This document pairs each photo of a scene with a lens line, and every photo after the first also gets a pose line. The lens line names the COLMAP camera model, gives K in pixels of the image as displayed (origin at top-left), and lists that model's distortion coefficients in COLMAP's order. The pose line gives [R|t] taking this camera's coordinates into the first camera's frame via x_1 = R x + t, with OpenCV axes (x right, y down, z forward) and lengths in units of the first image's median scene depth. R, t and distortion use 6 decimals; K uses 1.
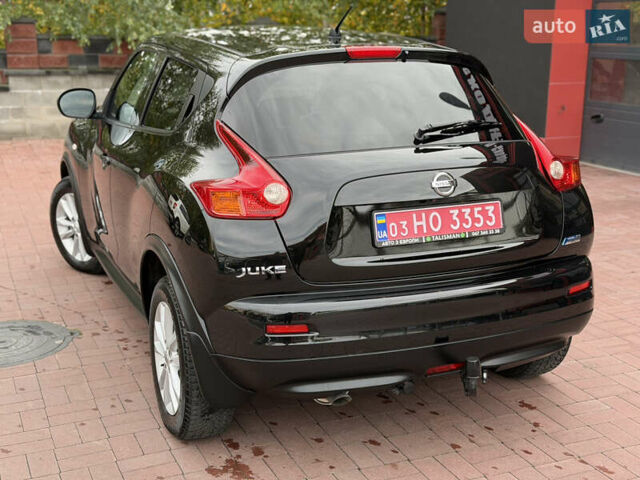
lens RADIAL K [[920.9, 0, 230.6], [0, 920.9, 260.4], [0, 0, 1]] dist [0.027939, 0.016260]
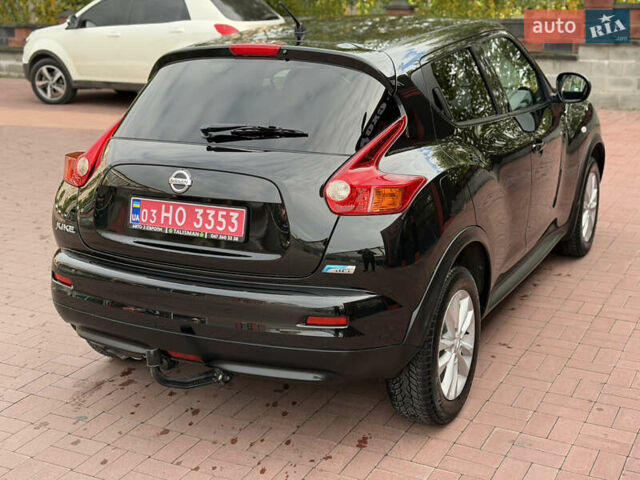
lens RADIAL K [[857.8, 0, 320.0], [0, 857.8, 240.0], [0, 0, 1]] dist [0.133774, -0.005508]
pose [[0.692267, 0.203725, -0.692288, 0.997181], [-0.179242, 0.977803, 0.108509, -0.147793], [0.699027, 0.048970, 0.713416, 0.407428]]
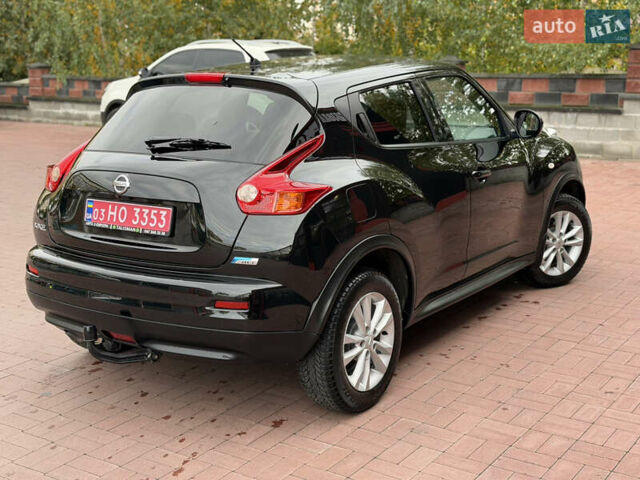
lens RADIAL K [[857.8, 0, 320.0], [0, 857.8, 240.0], [0, 0, 1]] dist [0.133774, -0.005508]
pose [[0.602924, 0.176593, -0.778009, 1.252566], [-0.204330, 0.976848, 0.063378, -0.132689], [0.771189, 0.120759, 0.625048, 0.483177]]
